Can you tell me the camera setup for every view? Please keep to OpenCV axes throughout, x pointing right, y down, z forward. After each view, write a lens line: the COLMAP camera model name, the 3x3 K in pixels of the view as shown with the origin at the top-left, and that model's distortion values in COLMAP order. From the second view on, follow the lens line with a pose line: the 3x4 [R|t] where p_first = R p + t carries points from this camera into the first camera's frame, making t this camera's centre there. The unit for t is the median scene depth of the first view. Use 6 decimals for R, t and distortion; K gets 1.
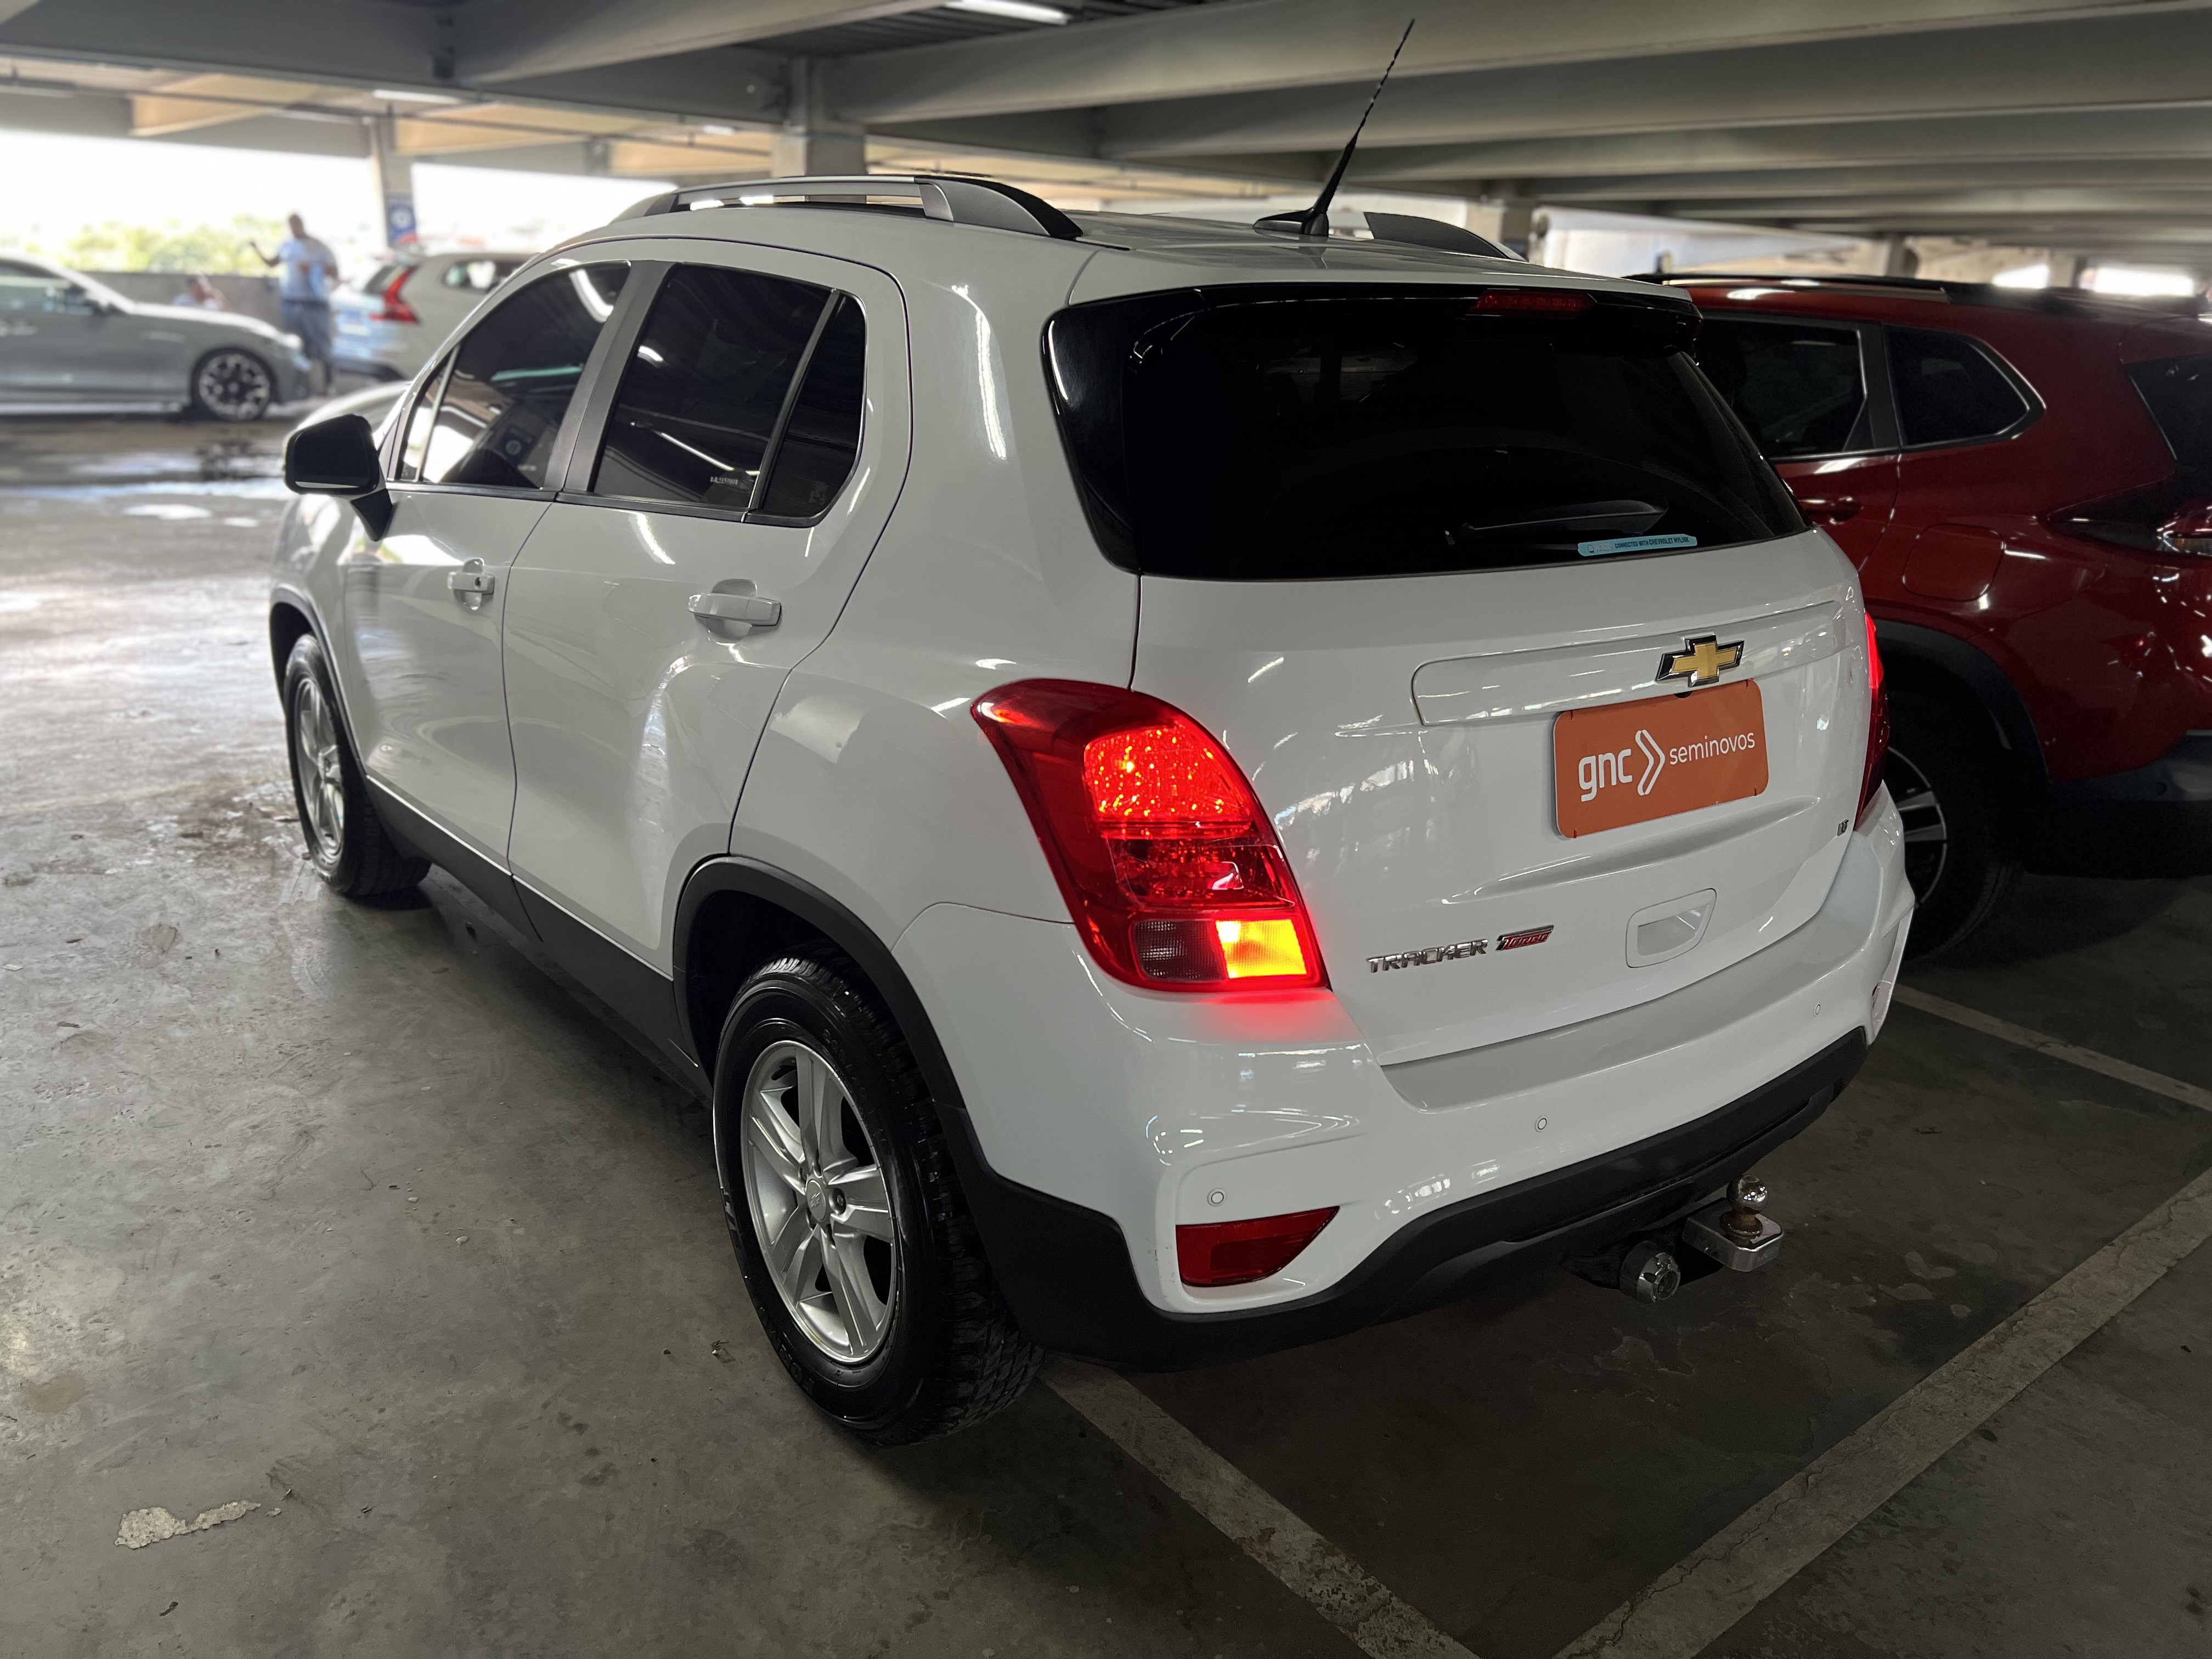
lens RADIAL K [[1674.7, 0, 1108.1], [0, 1674.7, 821.6], [0, 0, 1]] dist [0.027861, -0.028434]
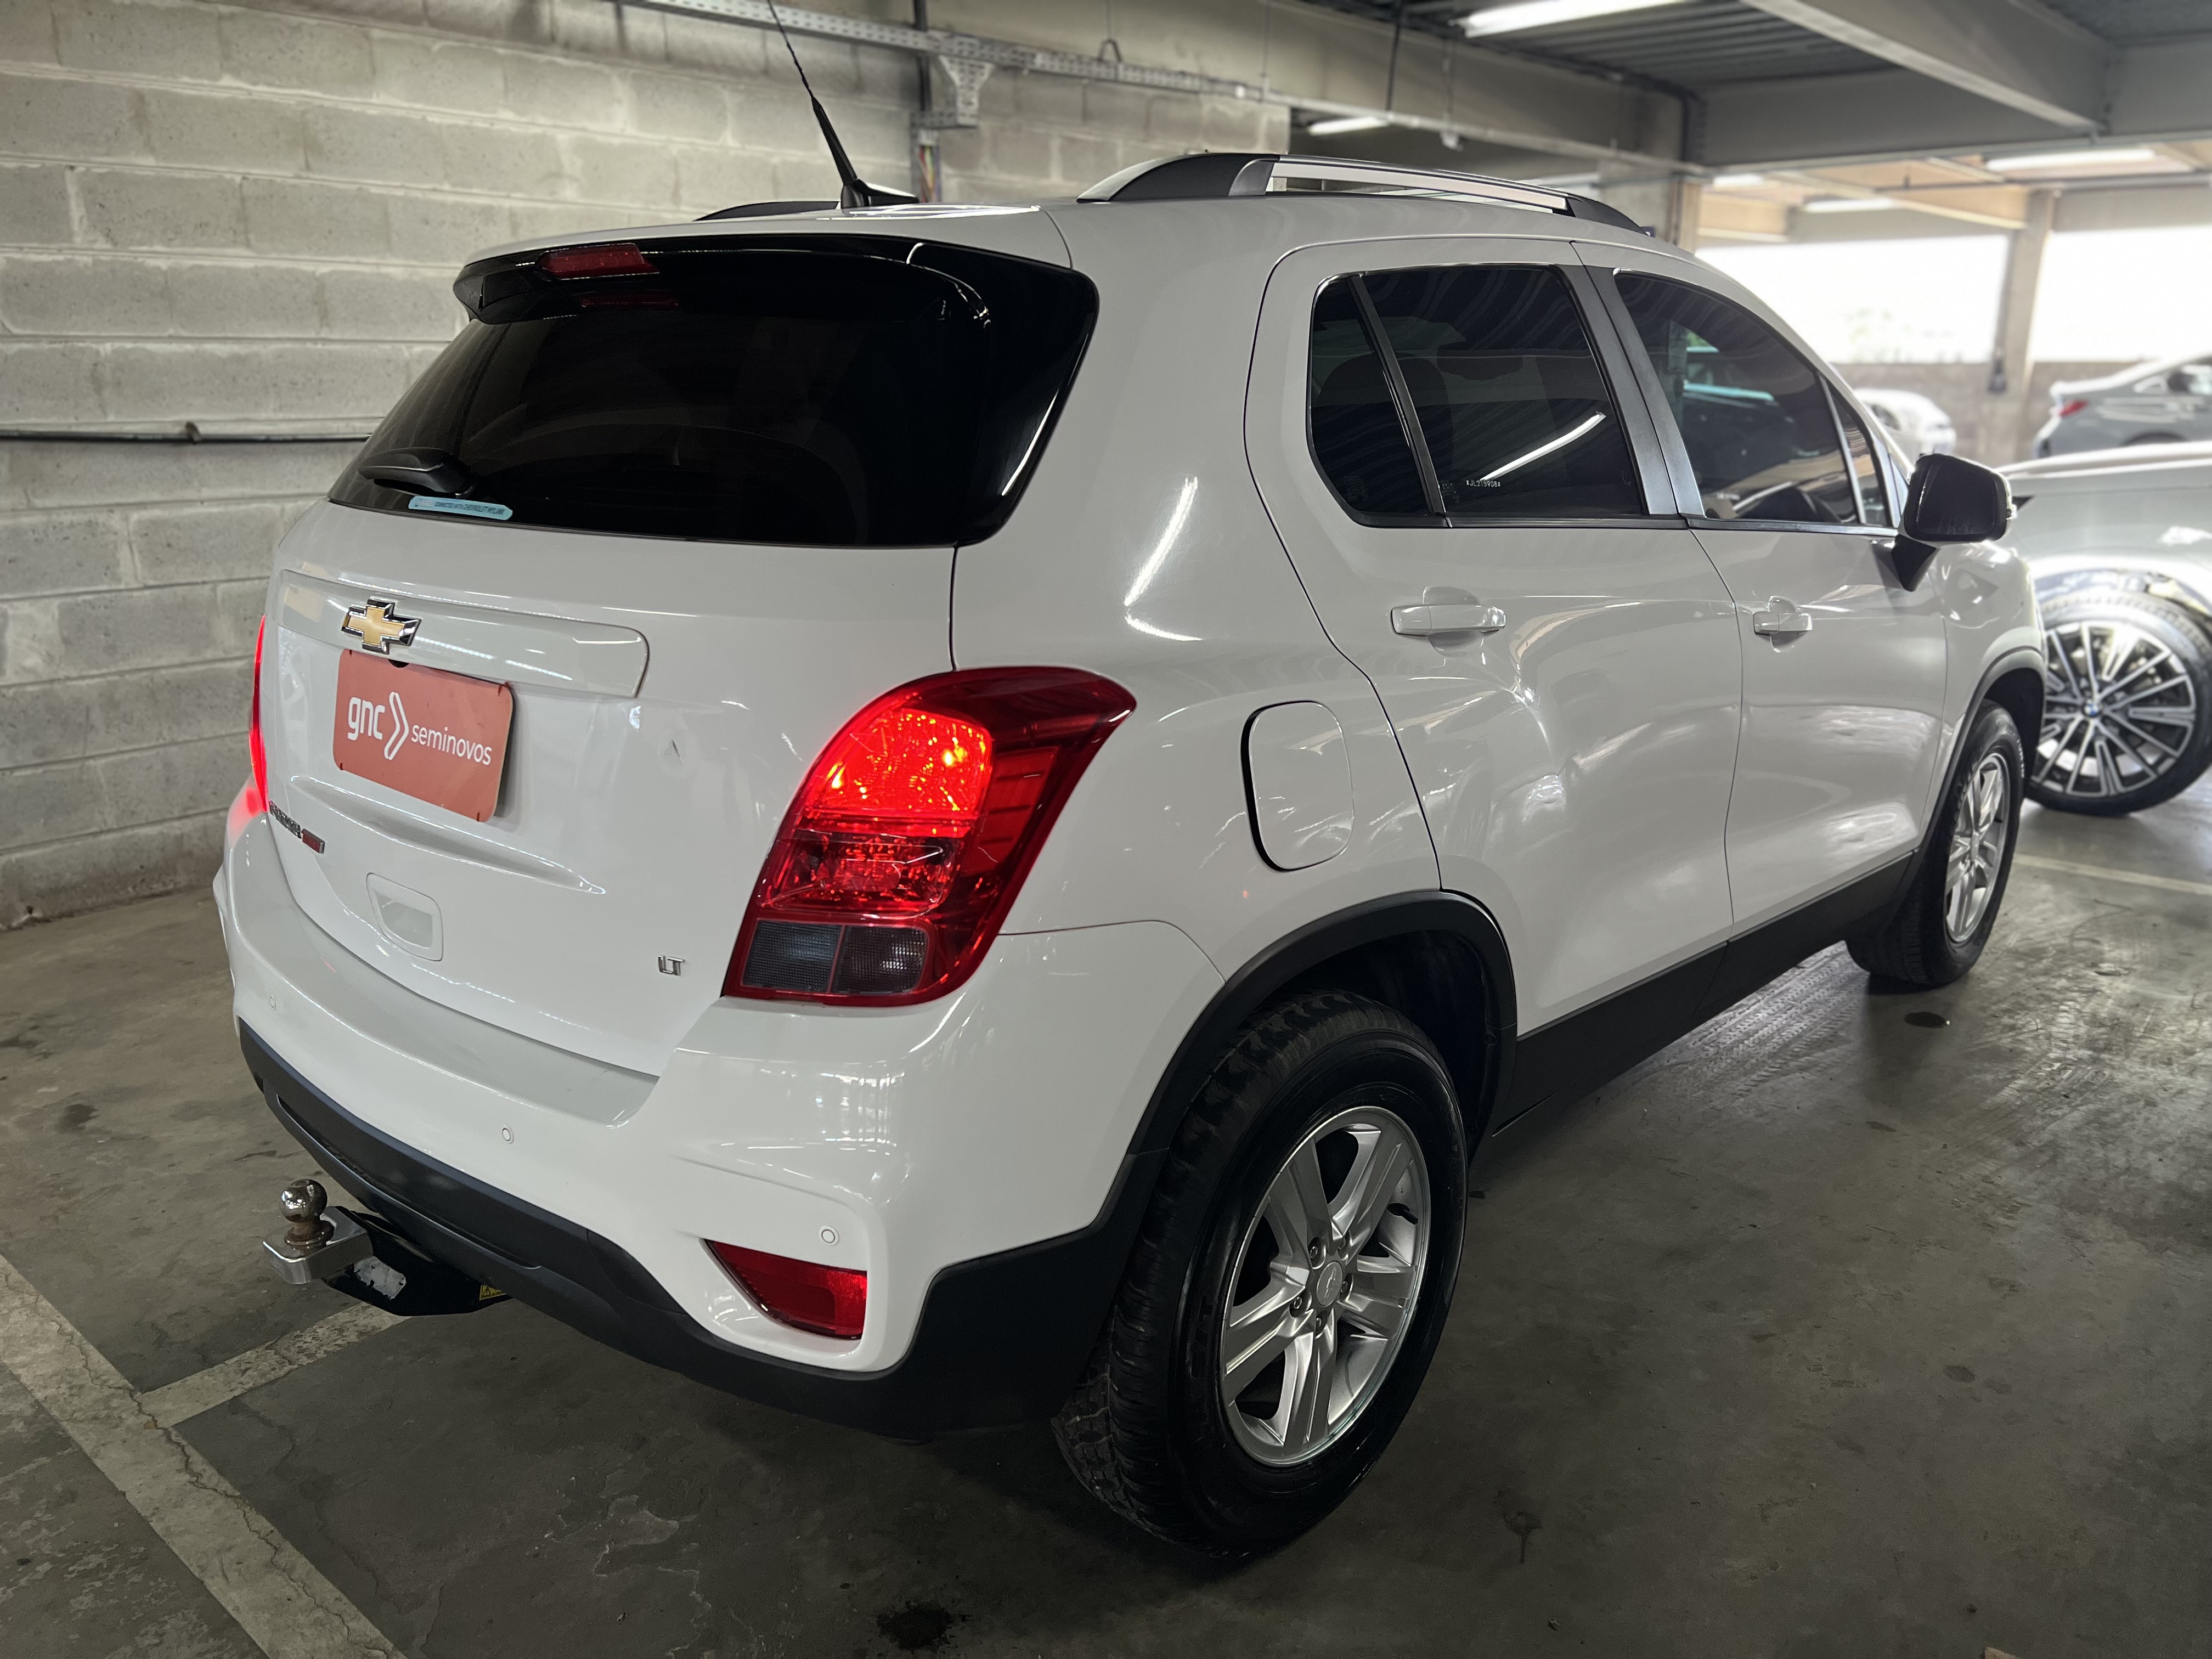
lens RADIAL K [[1674.7, 0, 1107.3], [0, 1674.7, 839.5], [0, 0, 1]] dist [0.027861, -0.028434]
pose [[0.174439, 0.225042, -0.958607, 1.297708], [-0.289130, 0.942325, 0.168606, -0.249038], [0.941263, 0.247750, 0.229445, 1.151851]]
